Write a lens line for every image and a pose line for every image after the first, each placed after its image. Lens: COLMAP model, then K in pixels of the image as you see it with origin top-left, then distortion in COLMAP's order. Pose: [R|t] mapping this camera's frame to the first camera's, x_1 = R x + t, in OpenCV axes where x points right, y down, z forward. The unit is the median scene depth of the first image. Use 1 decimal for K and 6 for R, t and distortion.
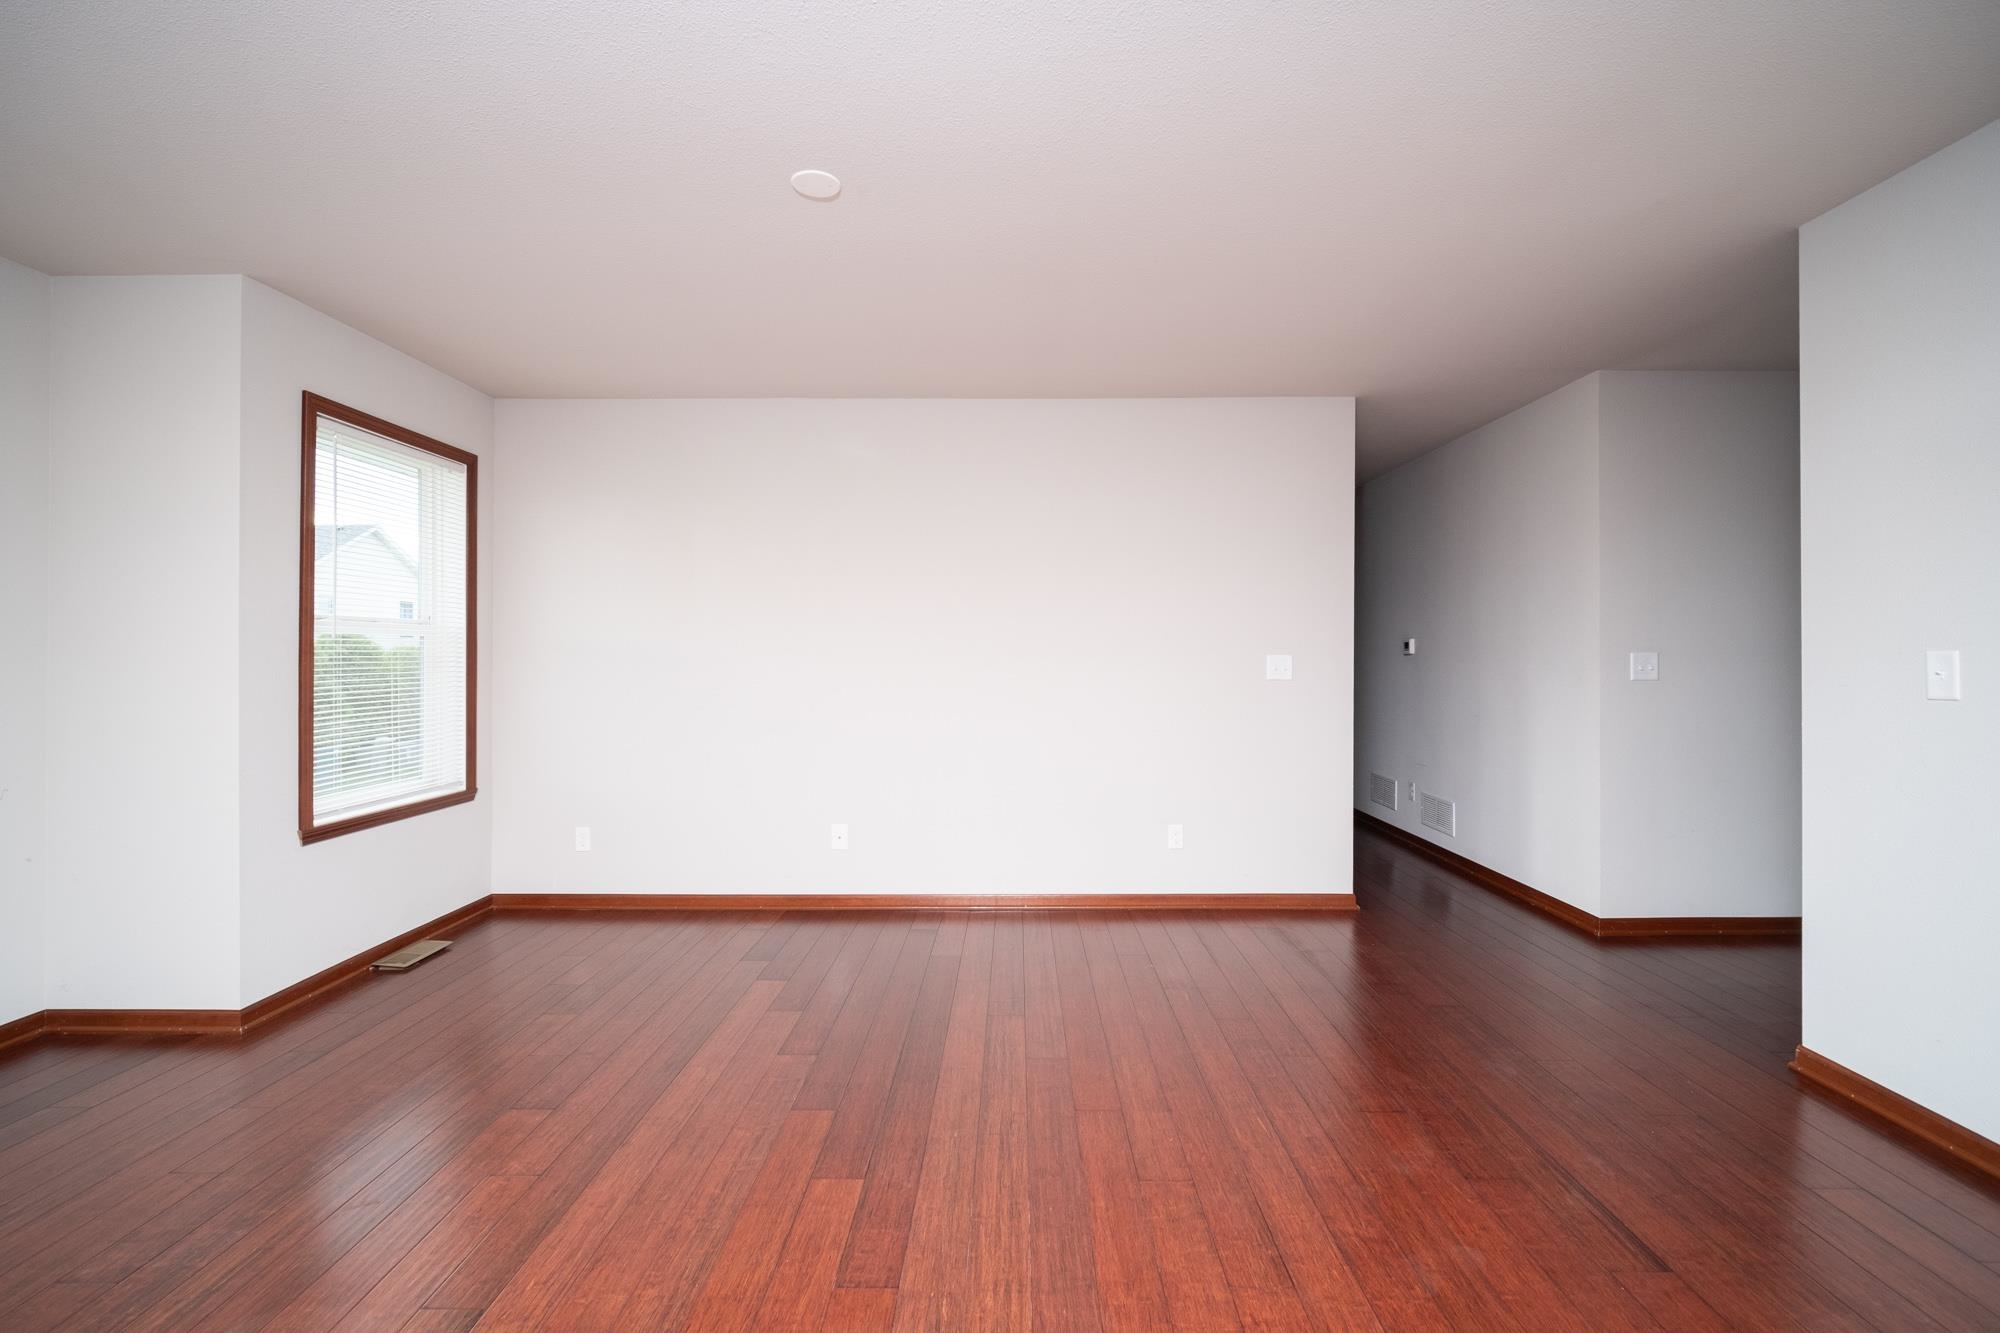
lens RADIAL K [[890.2, 0, 982.3], [0, 890.2, 649.2], [0, 0, 1]] dist [0.002617, -0.000029]
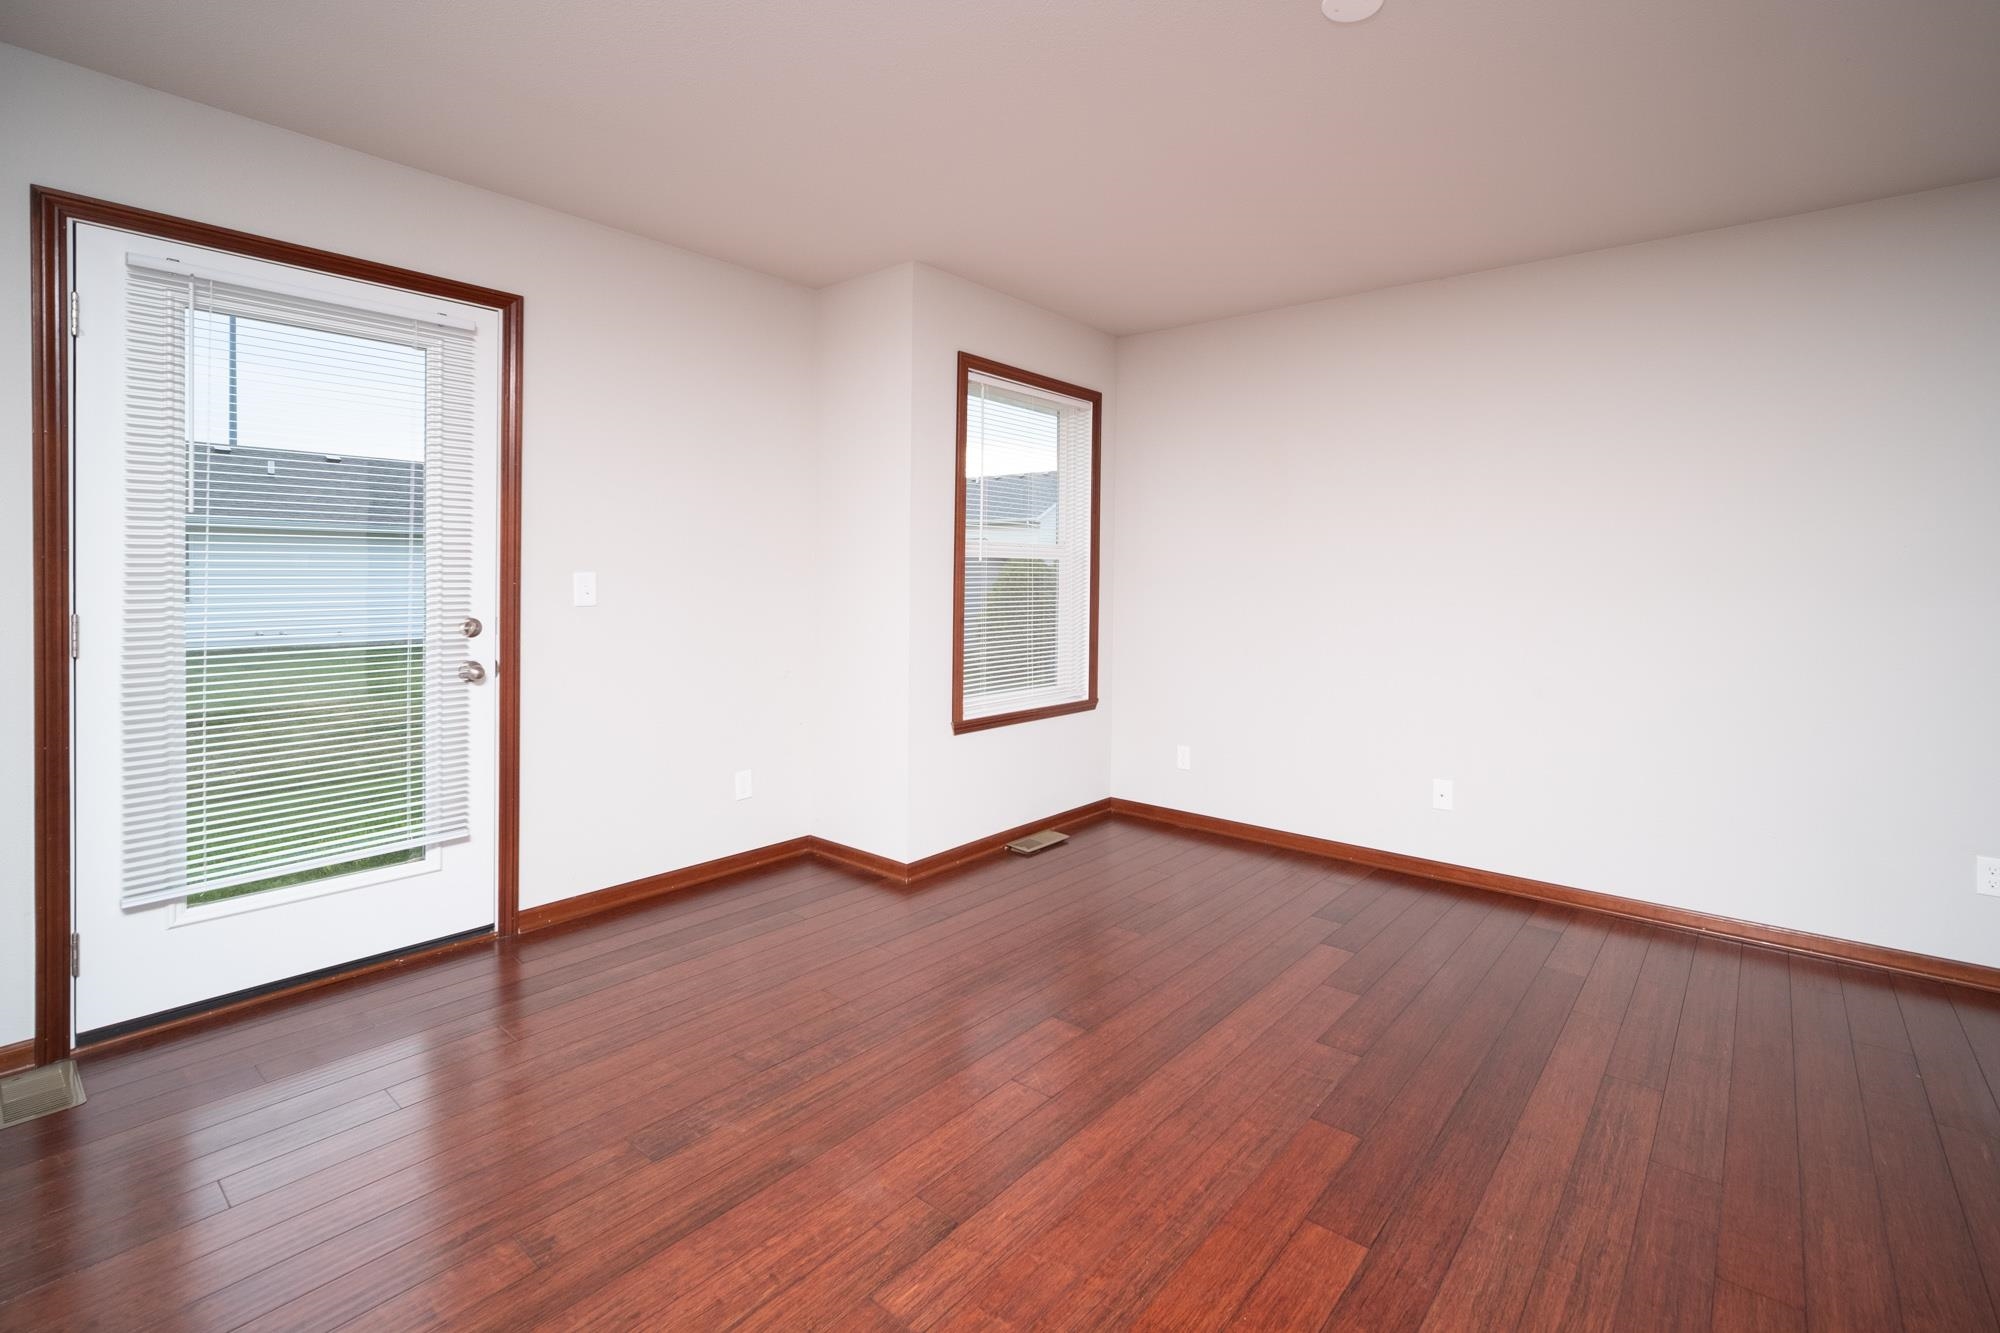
lens RADIAL K [[890.2, 0, 1088.2], [0, 890.2, 588.1], [0, 0, 1]] dist [0.002617, -0.000029]
pose [[0.814115, 0.021174, -0.580317, 0.084011], [-0.010173, 0.999702, 0.022204, -0.006295], [0.580615, -0.012173, 0.814088, 0.161633]]
